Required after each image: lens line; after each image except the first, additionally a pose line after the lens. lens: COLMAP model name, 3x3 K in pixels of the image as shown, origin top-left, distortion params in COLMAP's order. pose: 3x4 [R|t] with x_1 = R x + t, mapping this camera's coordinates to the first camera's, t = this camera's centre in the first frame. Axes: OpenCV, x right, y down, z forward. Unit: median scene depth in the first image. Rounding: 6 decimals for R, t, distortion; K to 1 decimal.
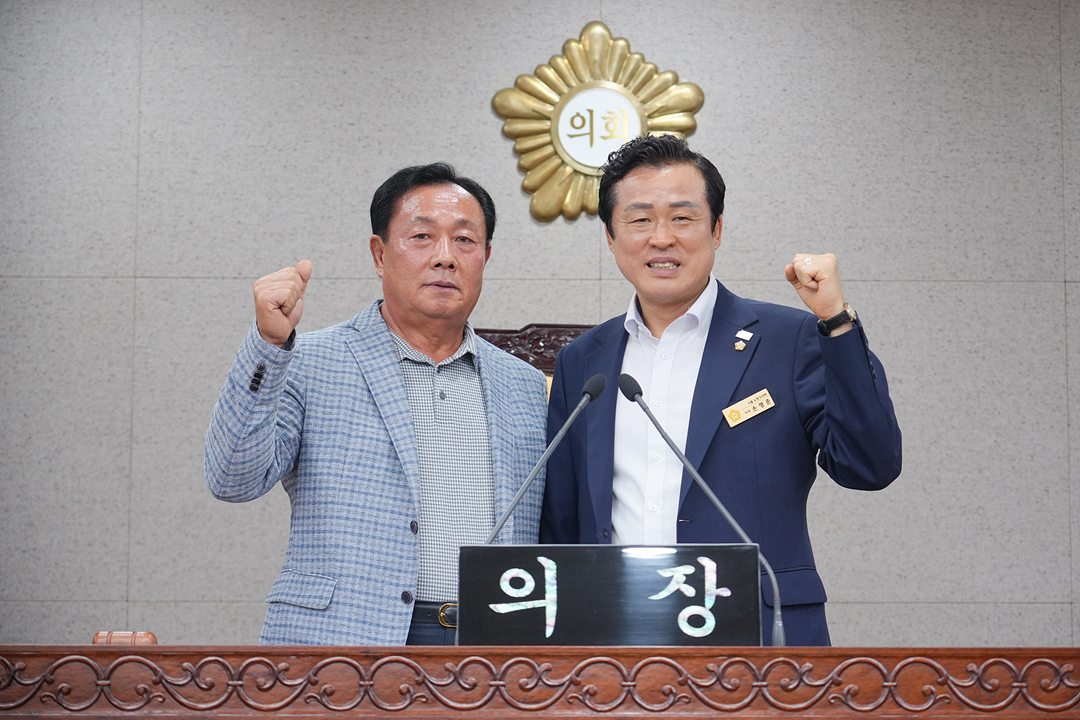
lens RADIAL K [[2731.7, 0, 586.1], [0, 2731.7, 358.4], [0, 0, 1]] dist [0.005523, -0.213346]
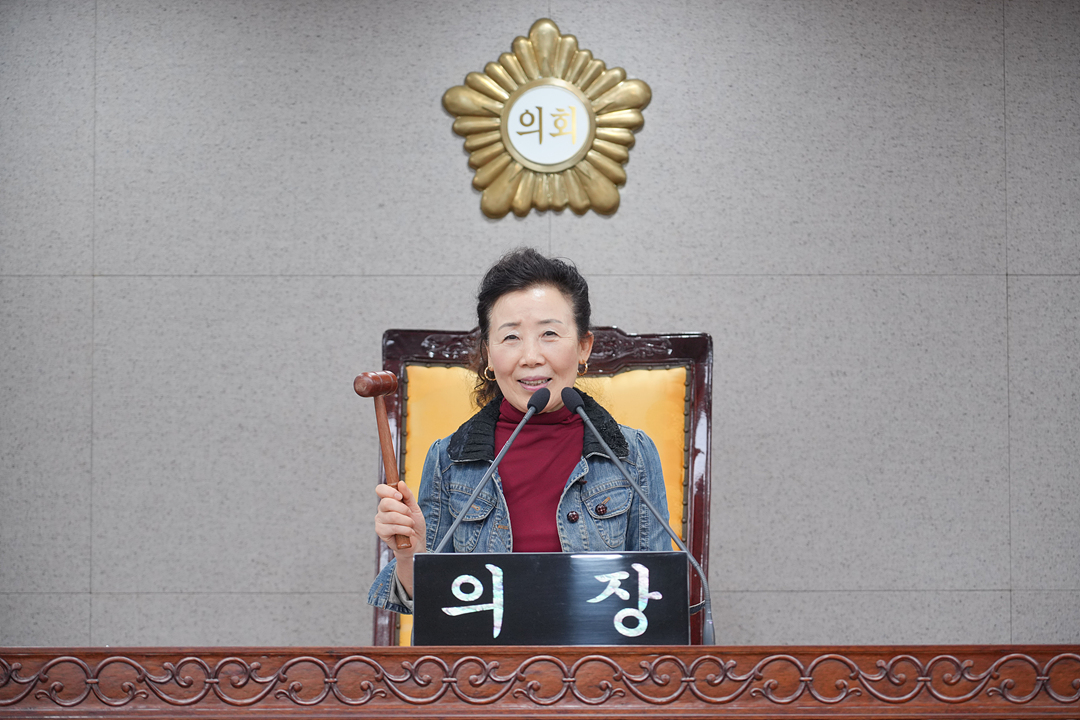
lens RADIAL K [[3067.7, 0, 538.8], [0, 3067.7, 475.8], [0, 0, 1]] dist [-0.014703, -0.226291]
pose [[0.999976, -0.005012, -0.004814, 0.006279], [0.005300, 0.998084, 0.061648, -0.024990], [0.004495, -0.061672, 0.998086, -0.146077]]
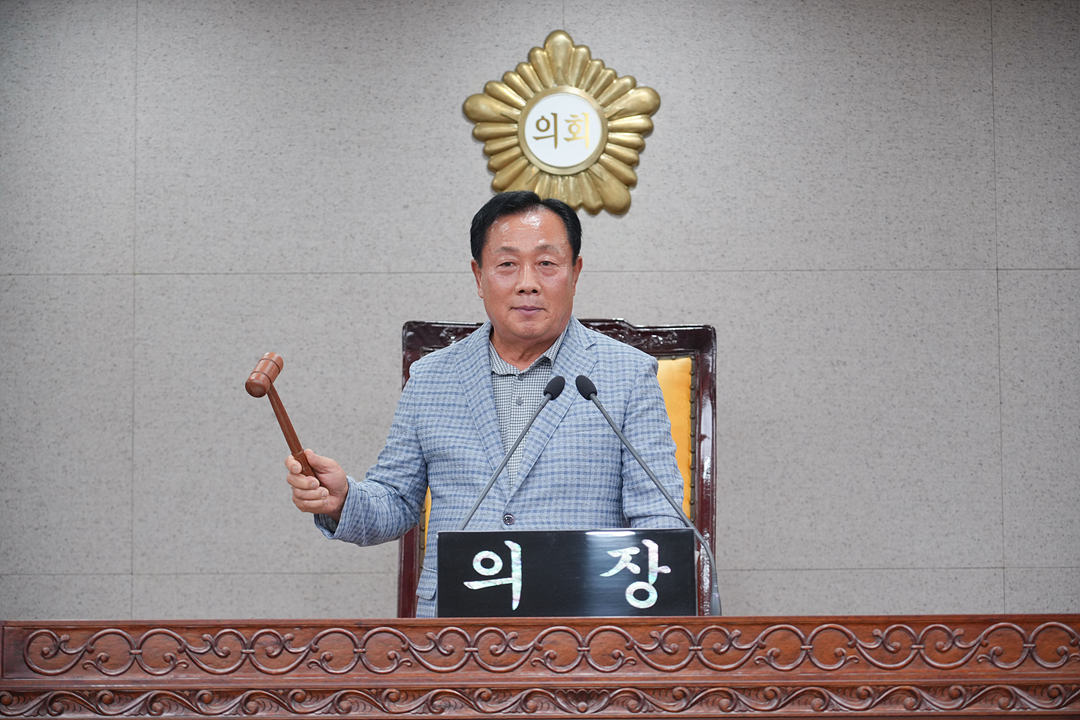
lens RADIAL K [[2962.8, 0, 540.0], [0, 2962.8, 360.0], [0, 0, 1]] dist [-0.042219, -0.365166]
pose [[0.999896, -0.009725, -0.010654, 0.007455], [0.009983, 0.999653, 0.024367, -0.022848], [0.010414, -0.024470, 0.999646, -0.169702]]
